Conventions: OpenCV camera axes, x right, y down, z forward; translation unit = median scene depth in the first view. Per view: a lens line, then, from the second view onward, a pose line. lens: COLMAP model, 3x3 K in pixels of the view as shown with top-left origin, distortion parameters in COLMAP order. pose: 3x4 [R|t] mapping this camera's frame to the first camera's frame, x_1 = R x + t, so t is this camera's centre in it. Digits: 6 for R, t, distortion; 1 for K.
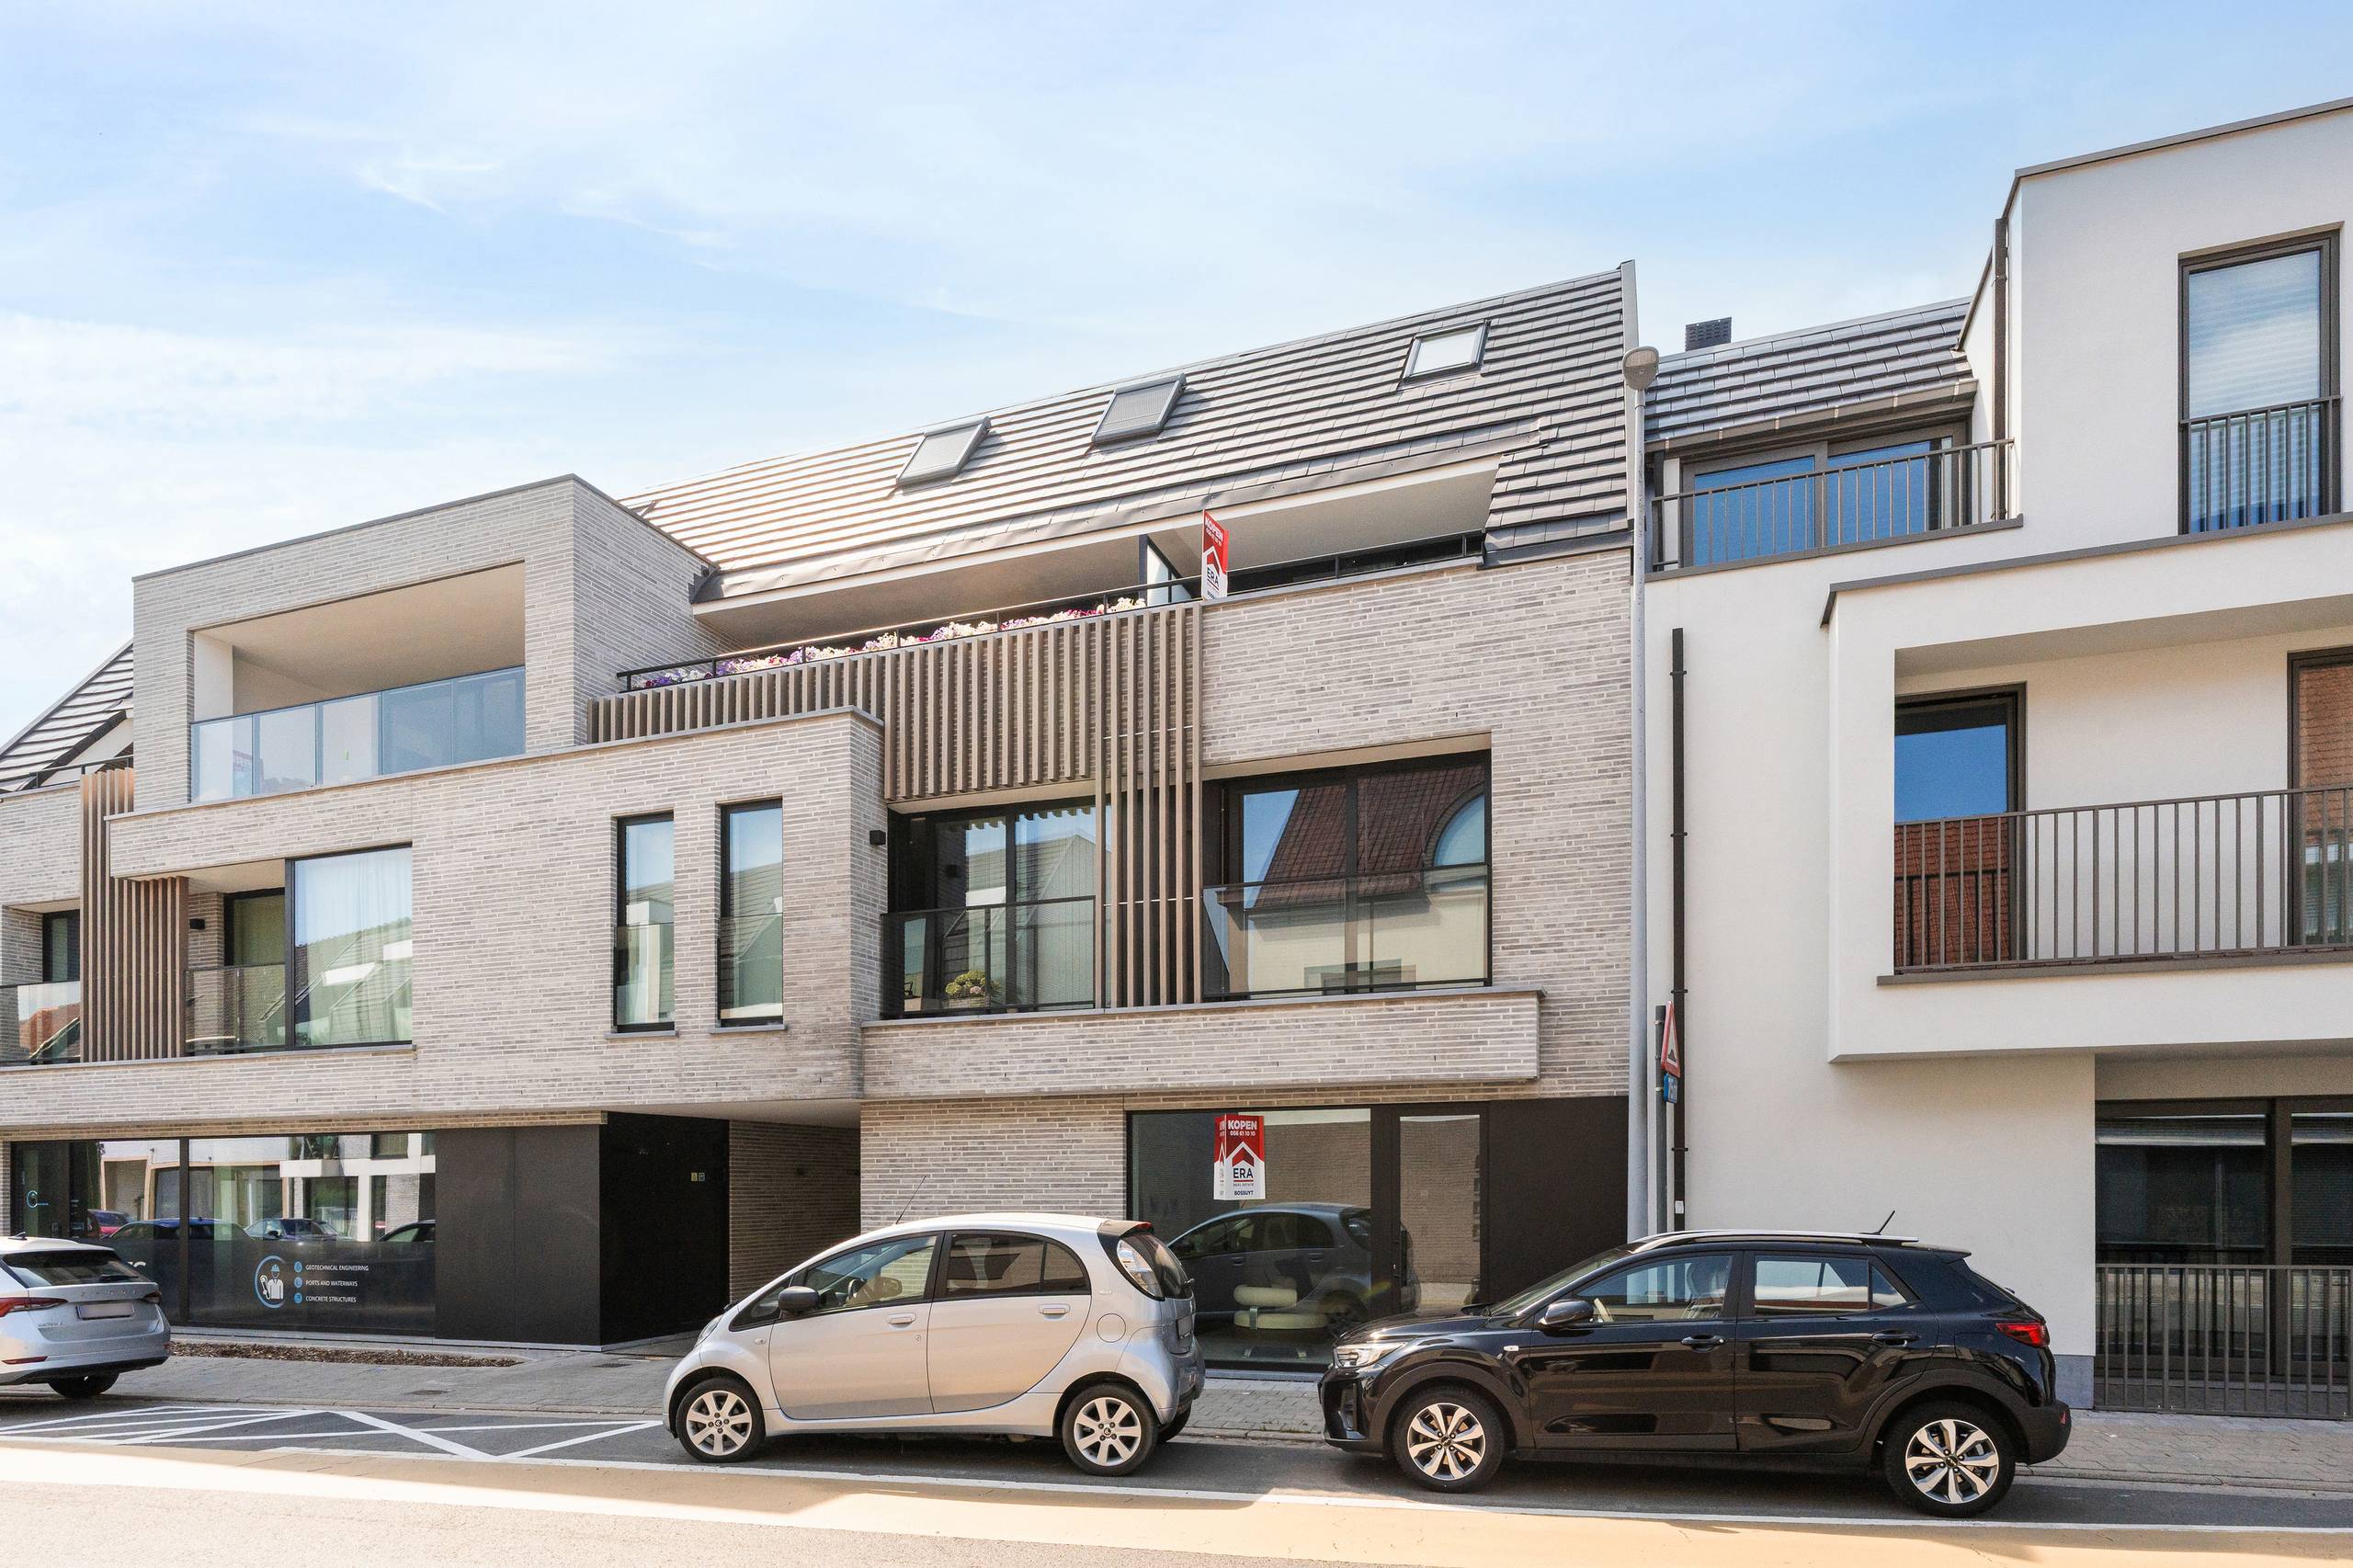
lens RADIAL K [[1401.4, 0, 1178.2], [0, 1401.4, 1199.4], [0, 0, 1]] dist [0.003750, 0.002257]
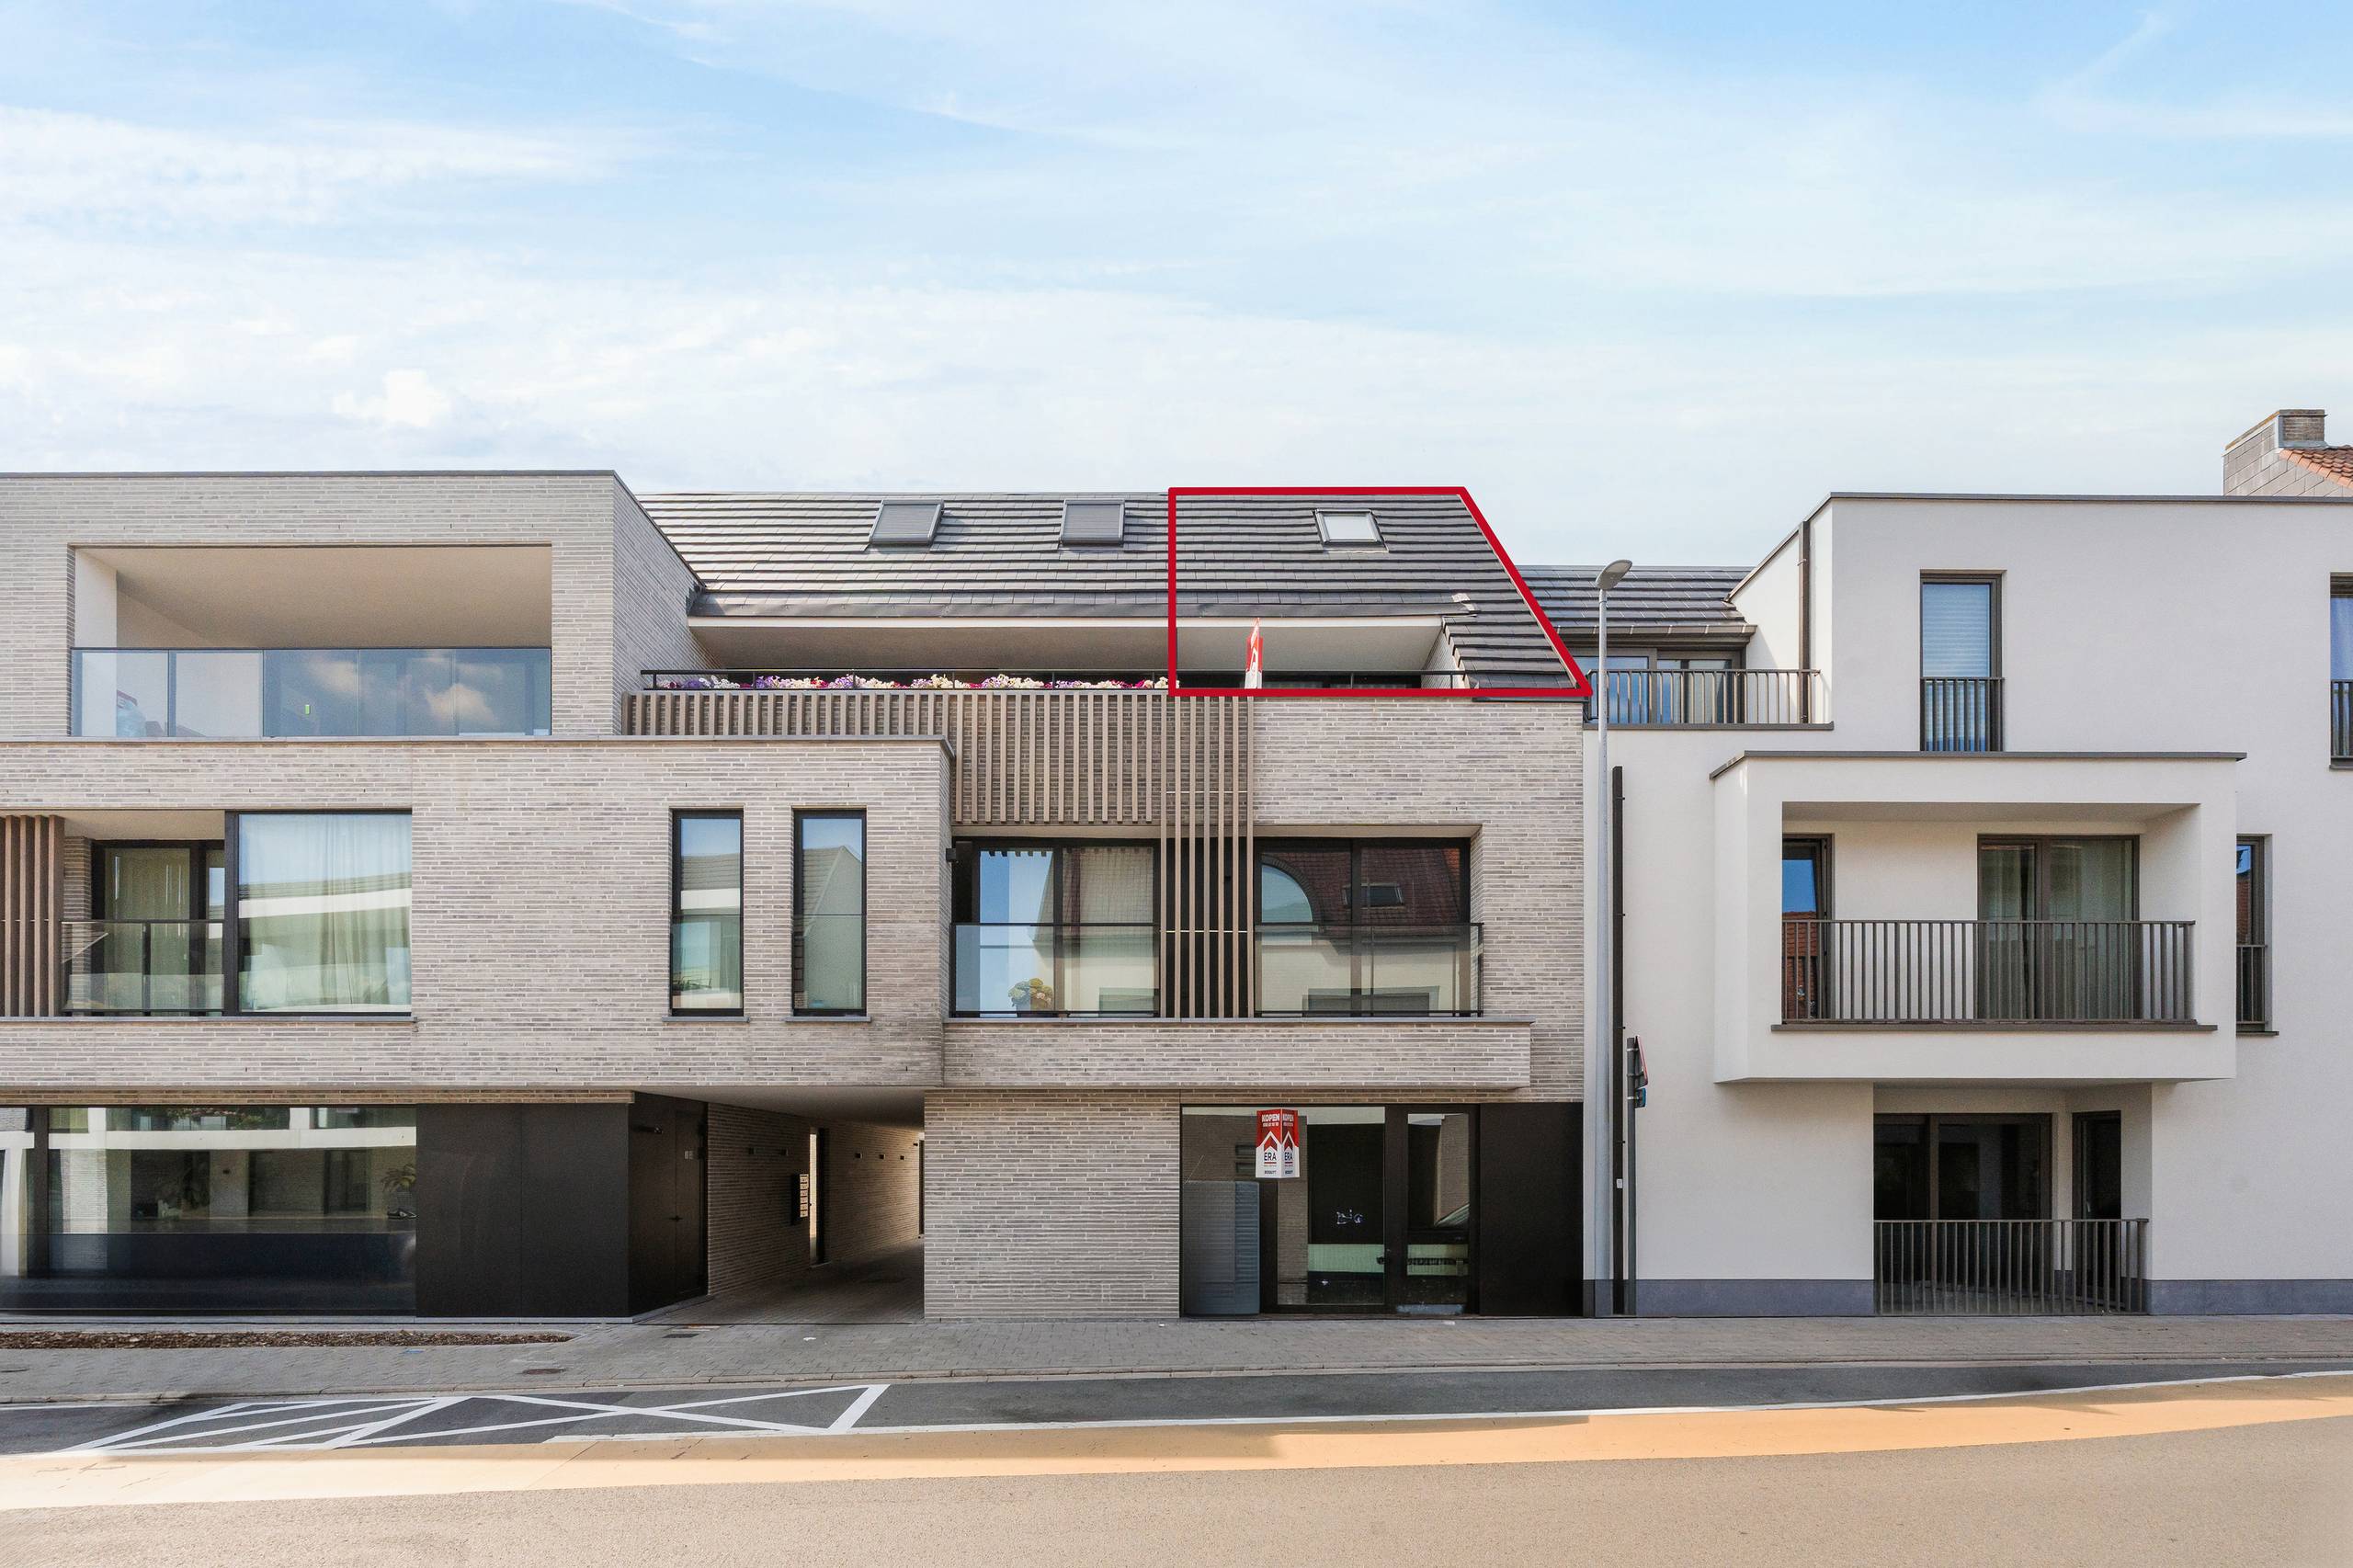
lens RADIAL K [[1083.7, 0, 1174.6], [0, 1083.7, 1178.8], [0, 0, 1]] dist [0.000017, 0.000514]
pose [[0.937193, 0.002068, 0.348806, -0.354641], [-0.002273, 0.999997, 0.000179, 0.001182], [-0.348804, -0.000960, 0.937195, 0.124080]]
